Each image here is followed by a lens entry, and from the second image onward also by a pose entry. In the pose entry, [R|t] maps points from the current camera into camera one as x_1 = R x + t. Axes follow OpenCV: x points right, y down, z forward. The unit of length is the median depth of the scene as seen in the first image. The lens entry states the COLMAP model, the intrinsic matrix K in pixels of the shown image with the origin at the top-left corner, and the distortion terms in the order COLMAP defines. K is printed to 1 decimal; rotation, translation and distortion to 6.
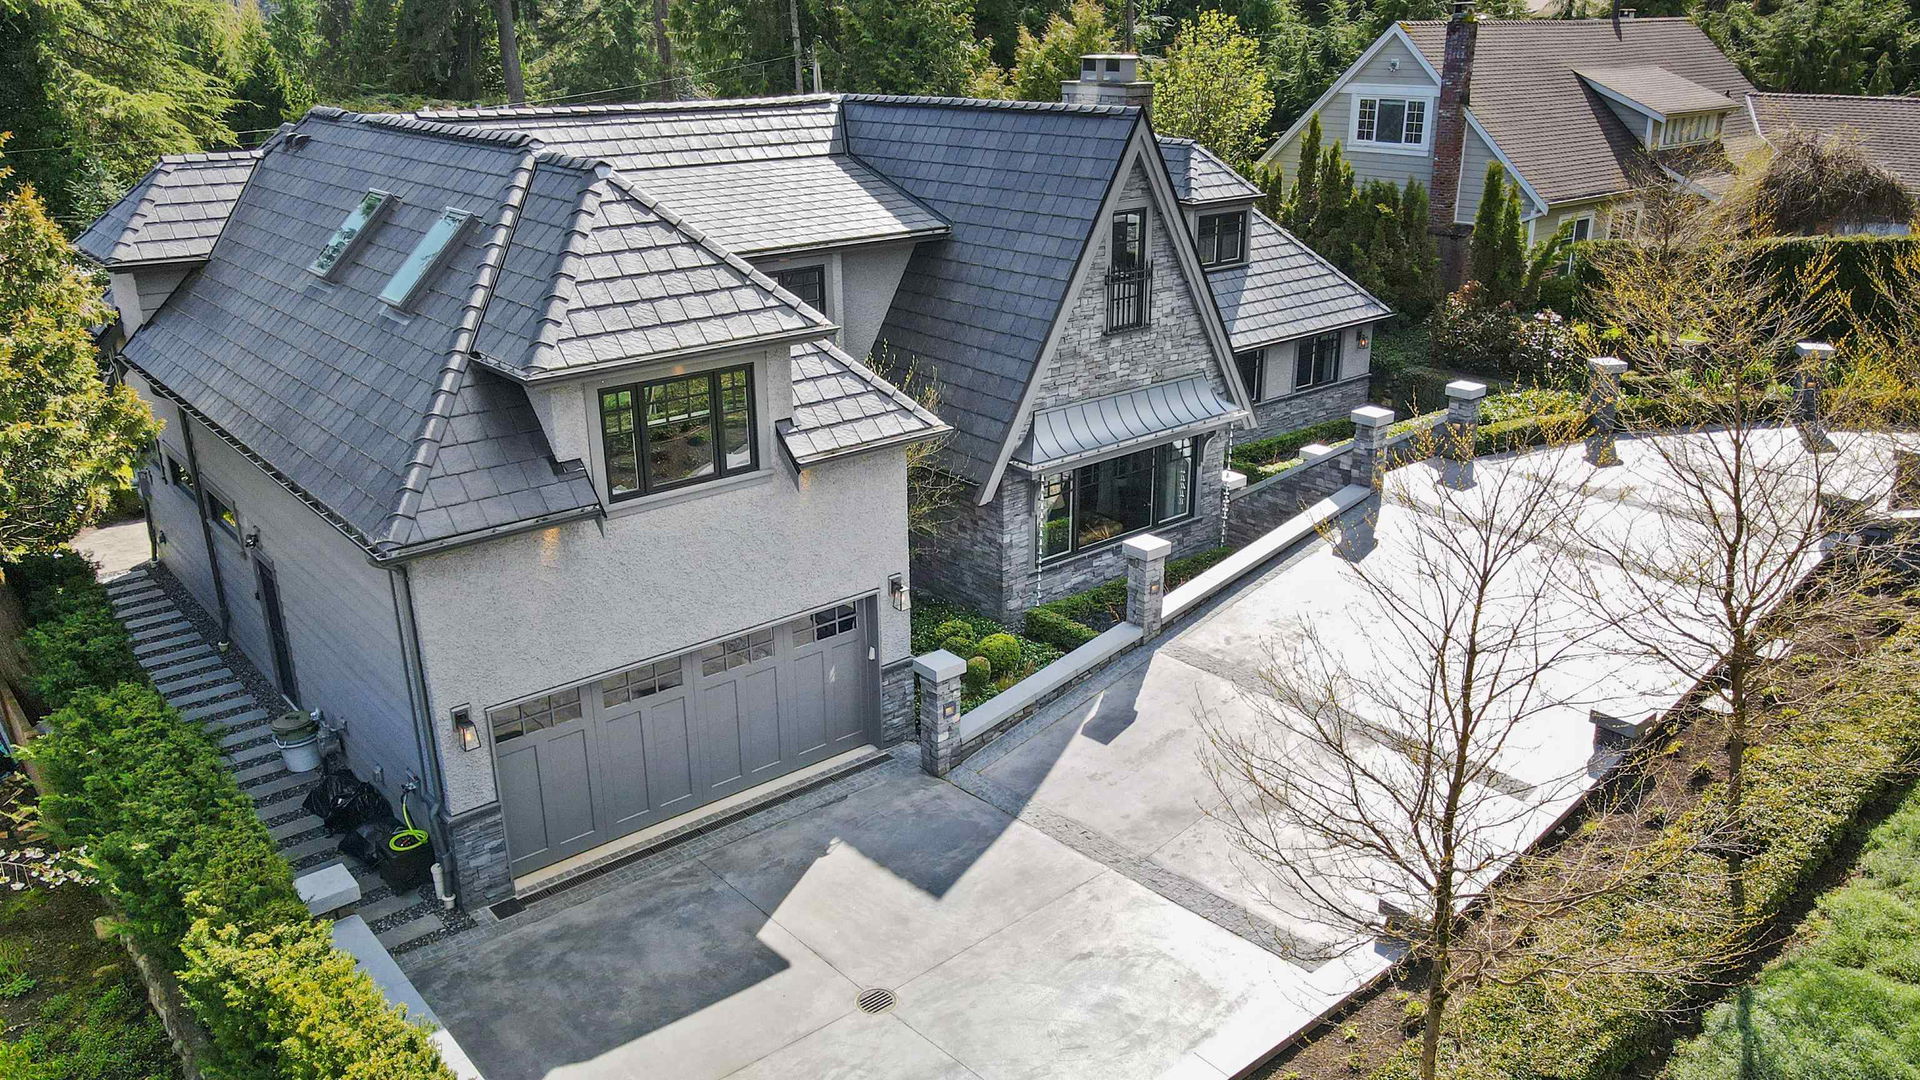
lens RADIAL K [[1391.1, 0, 959.4], [0, 1391.1, 542.6], [0, 0, 1]] dist [0.011817, 0.005836]
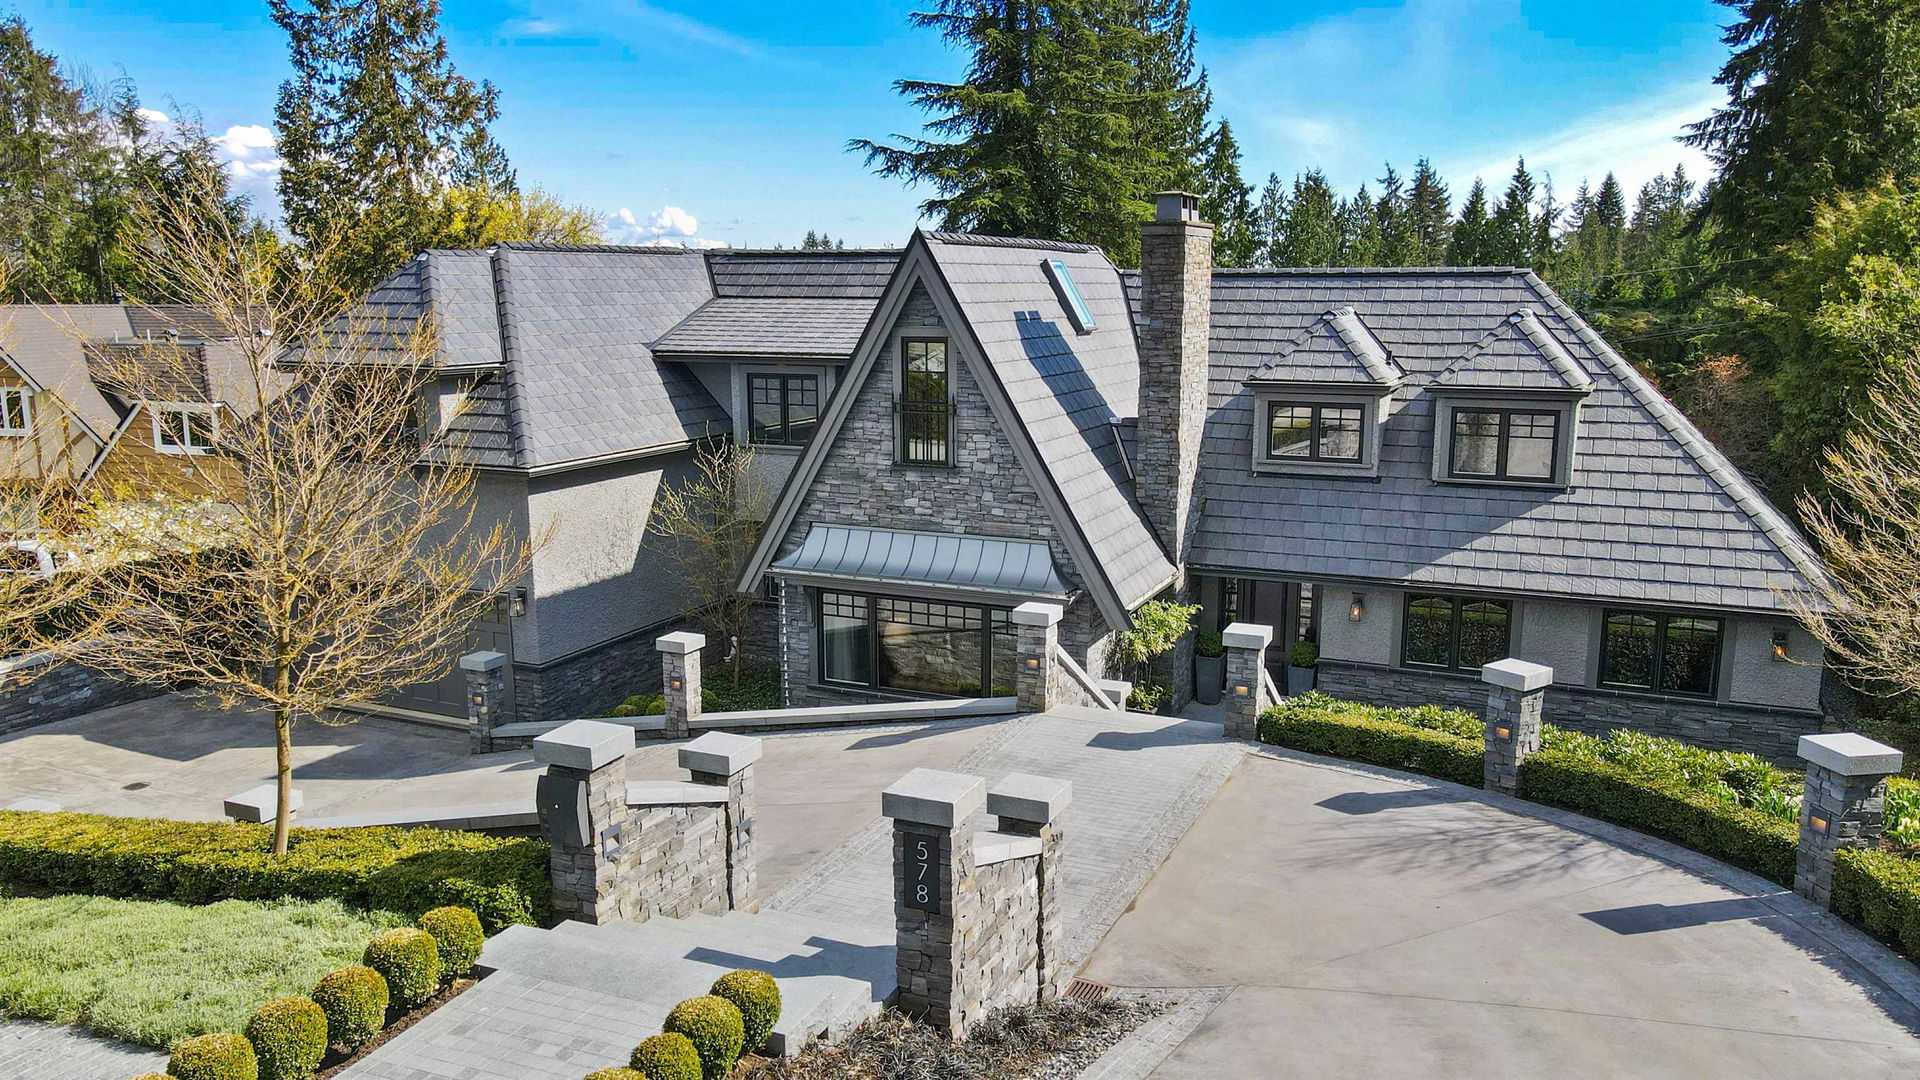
lens RADIAL K [[1391.1, 0, 971.5], [0, 1391.1, 549.8], [0, 0, 1]] dist [0.011817, 0.005836]
pose [[0.441719, 0.176784, -0.879563, 0.959125], [-0.316369, 0.948107, 0.031680, -0.137811], [0.839521, 0.264273, 0.474726, 0.595190]]
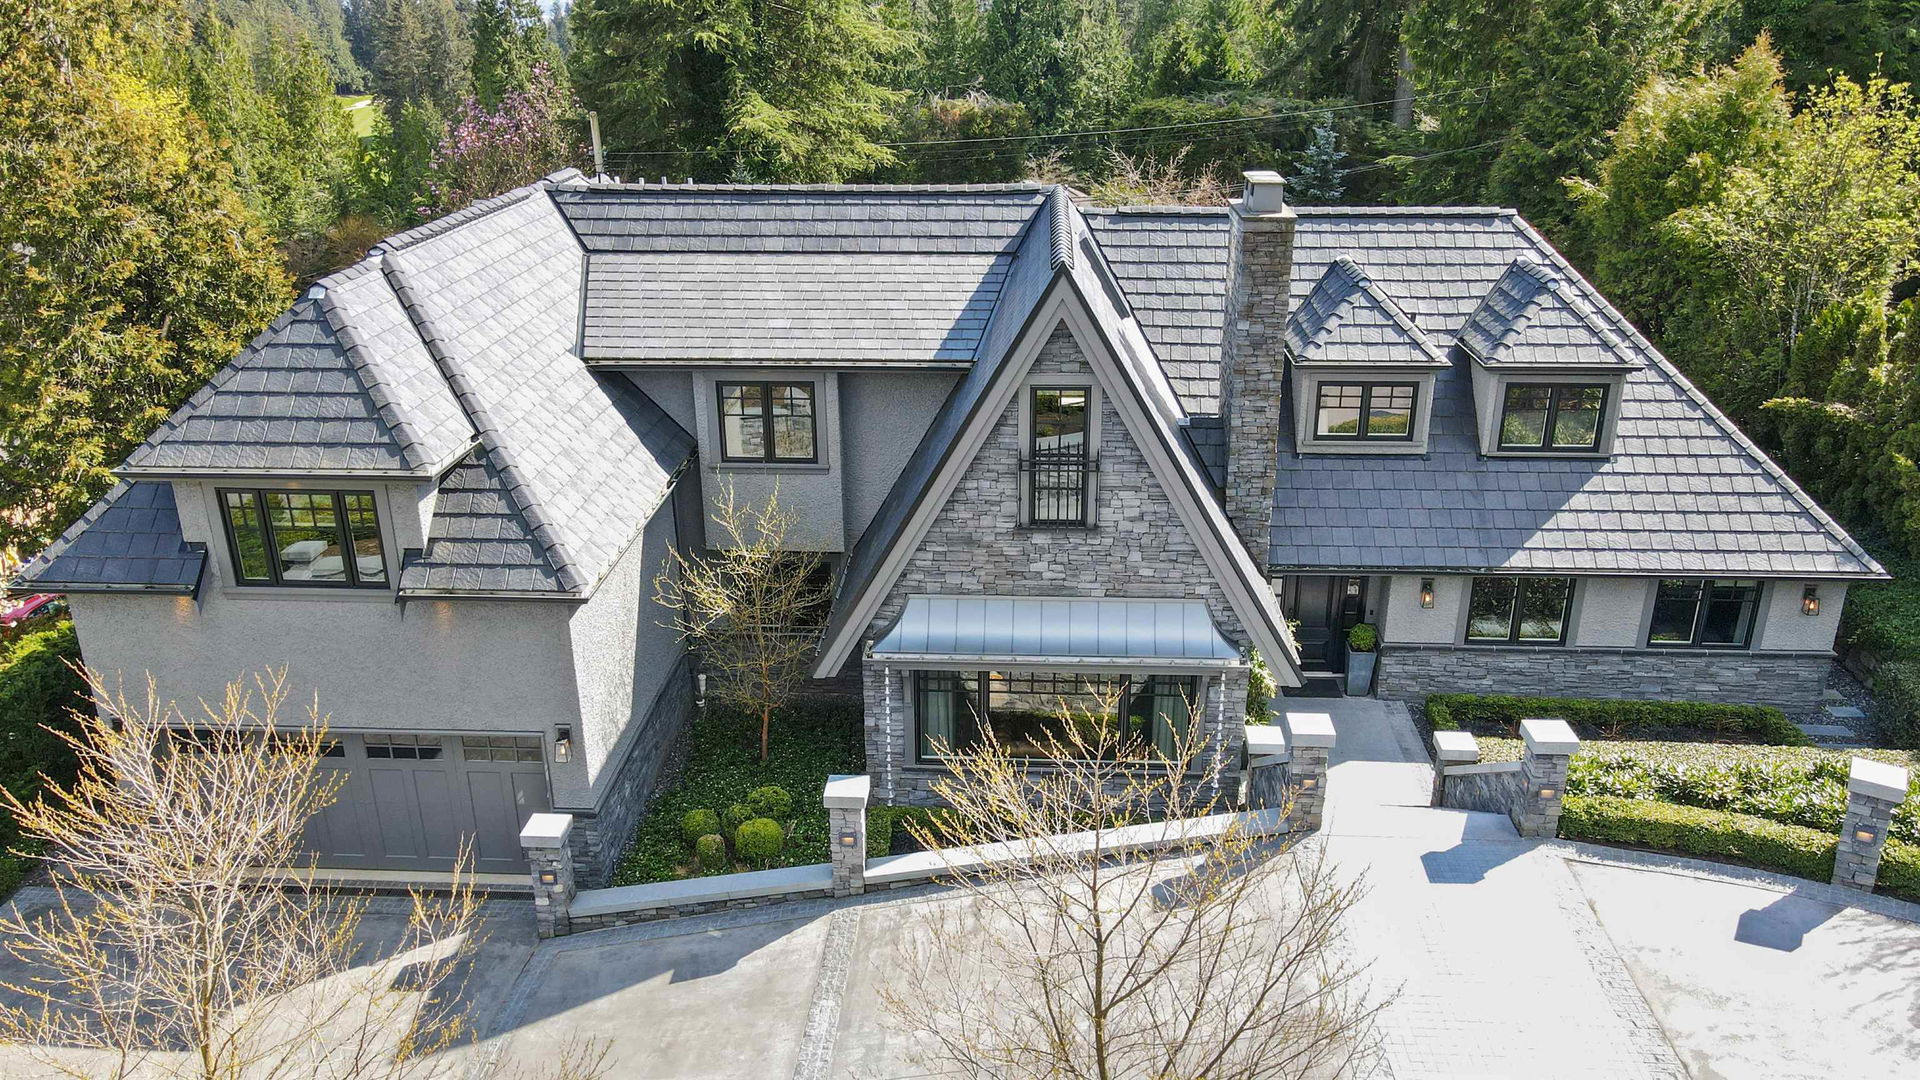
lens RADIAL K [[1391.1, 0, 963.4], [0, 1391.1, 544.2], [0, 0, 1]] dist [0.011817, 0.005836]
pose [[0.730828, 0.256167, -0.632668, 0.593999], [-0.238820, 0.964282, 0.114565, -0.221642], [0.639418, 0.067366, 0.765902, 0.340344]]
